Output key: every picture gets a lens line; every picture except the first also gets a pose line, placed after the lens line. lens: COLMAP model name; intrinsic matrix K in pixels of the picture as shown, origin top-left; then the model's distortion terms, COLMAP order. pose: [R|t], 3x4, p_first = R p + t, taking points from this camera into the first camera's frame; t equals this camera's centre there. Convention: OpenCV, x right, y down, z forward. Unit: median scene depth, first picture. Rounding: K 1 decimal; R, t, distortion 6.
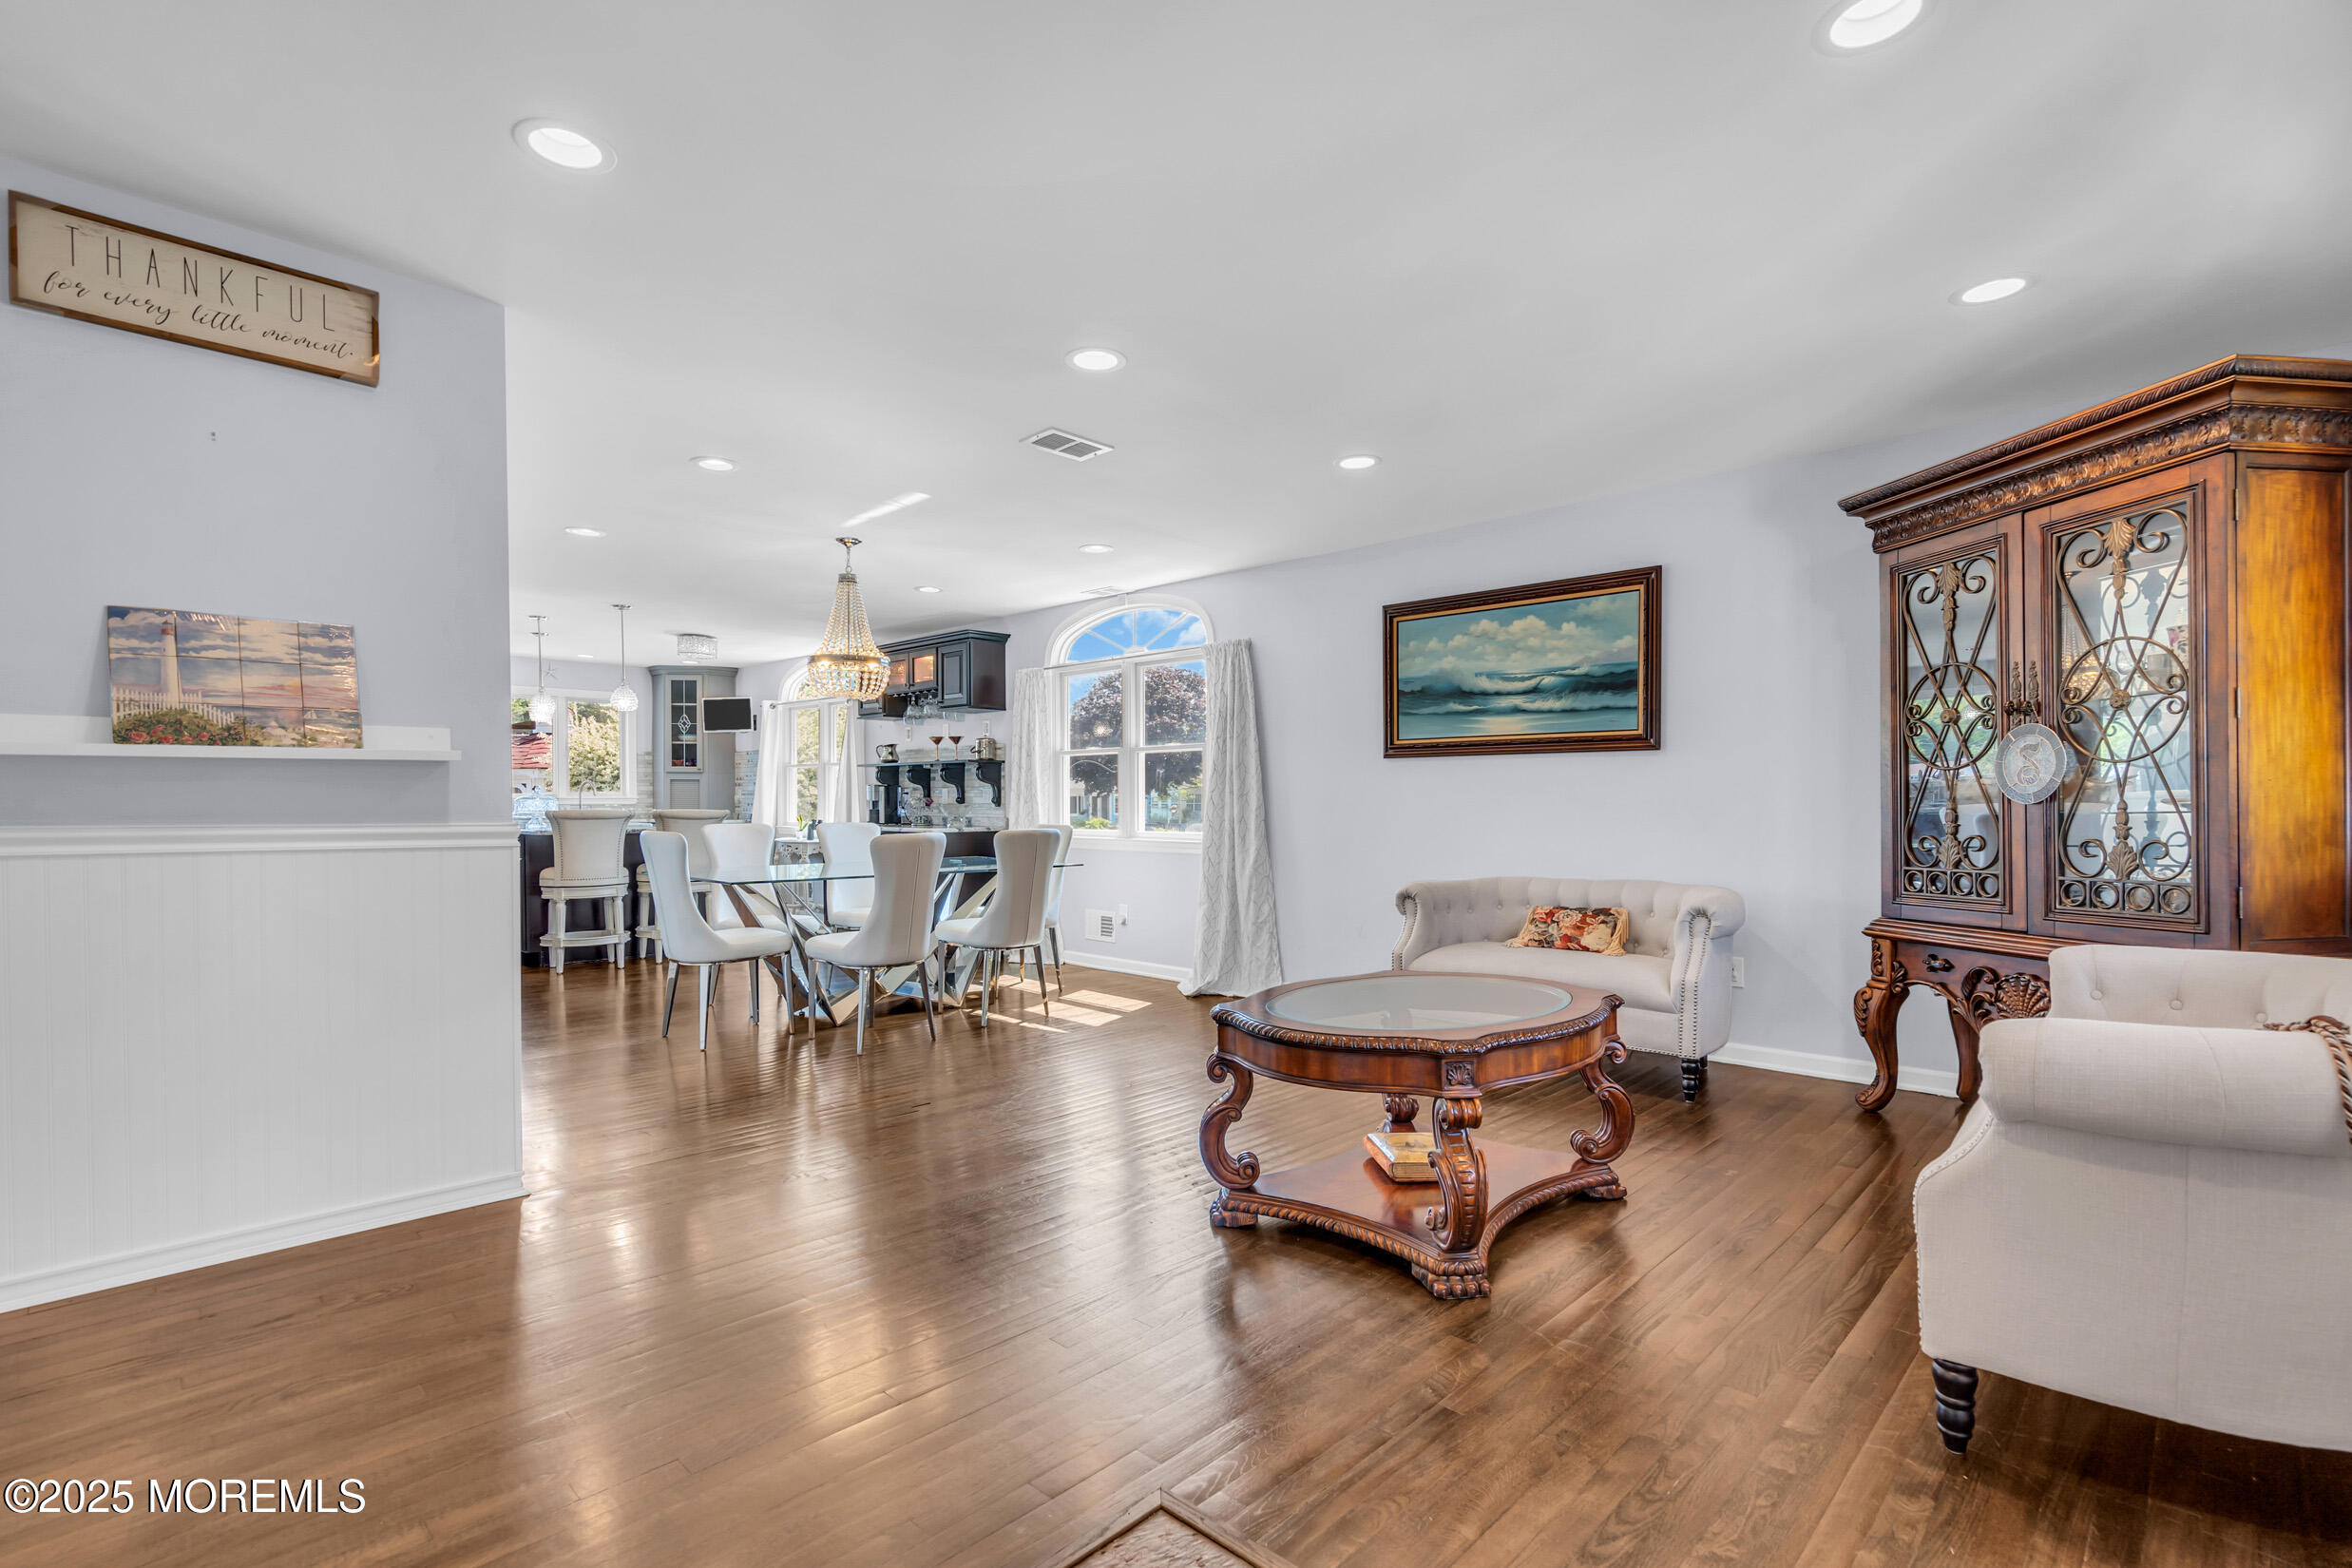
lens RADIAL K [[1086.8, 0, 1169.5], [0, 1086.8, 828.1], [0, 0, 1]] dist [0.002444, 0.000257]
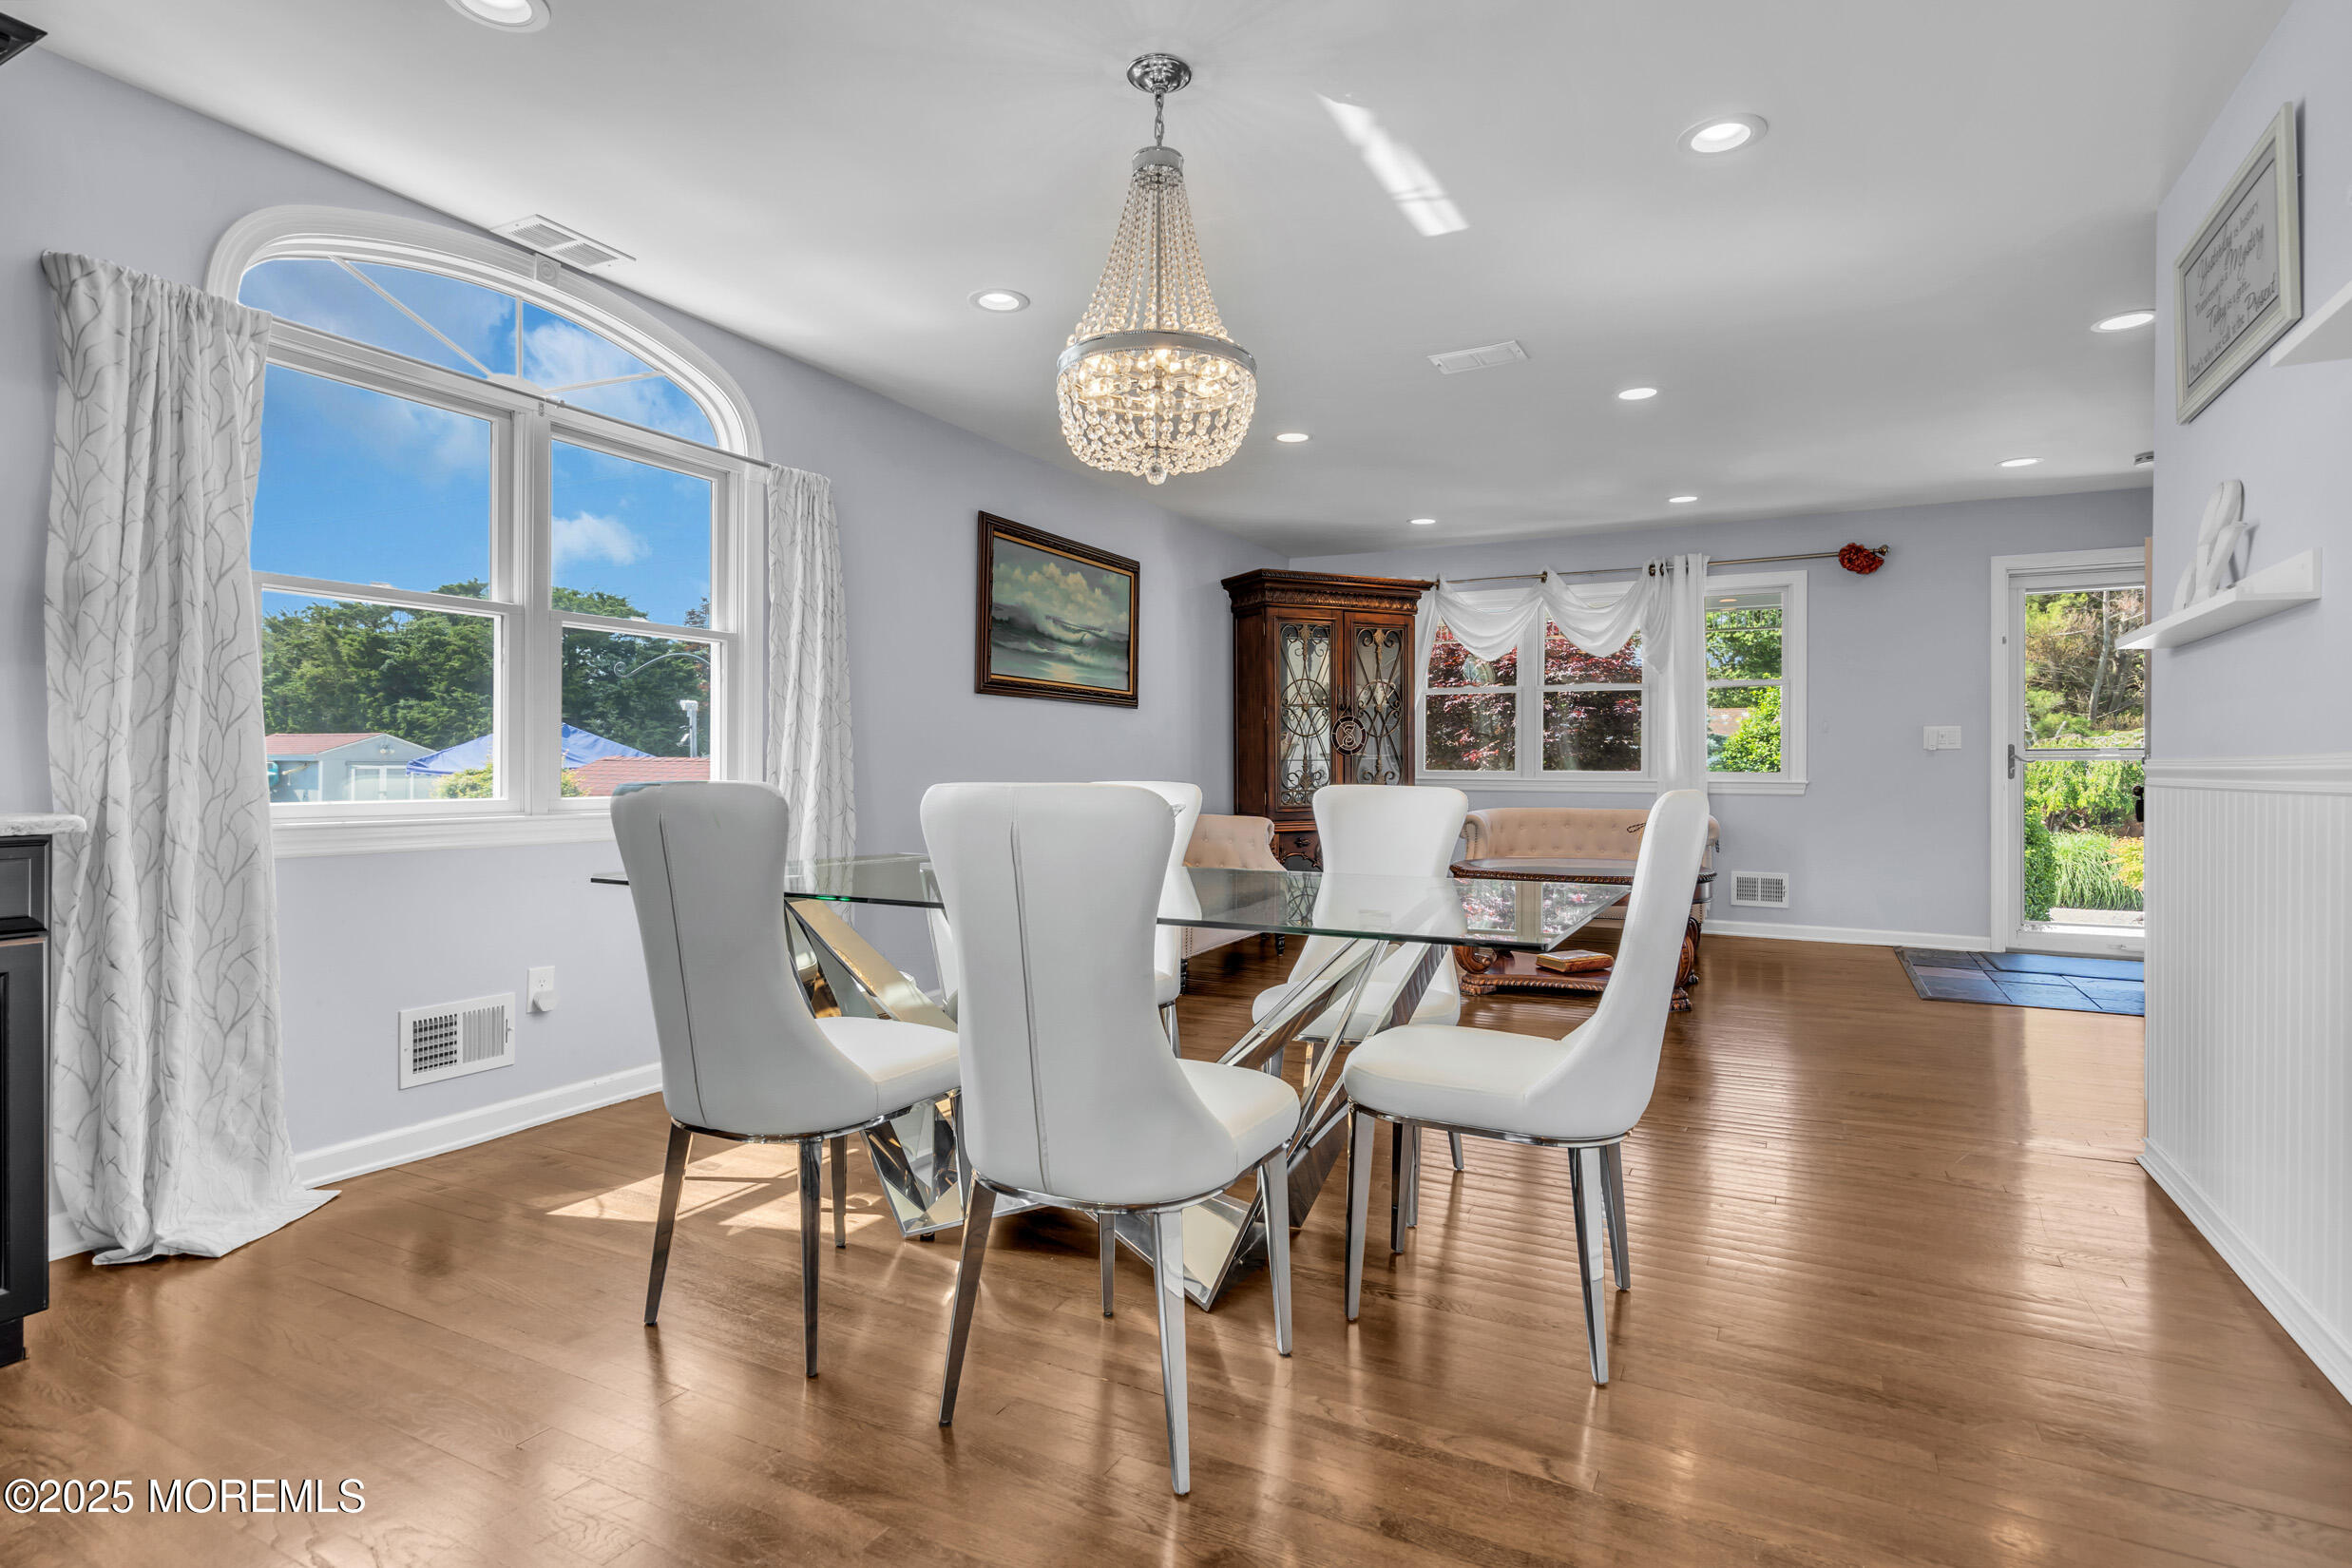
lens RADIAL K [[1200.3, 0, 1176.0], [0, 1200.3, 784.0], [0, 0, 1]] dist [0.002070, 0.000172]
pose [[-0.285295, -0.013031, 0.958351, -0.849650], [0.016435, 0.999694, 0.018486, -0.010184], [-0.958299, 0.021024, -0.284994, 1.298410]]
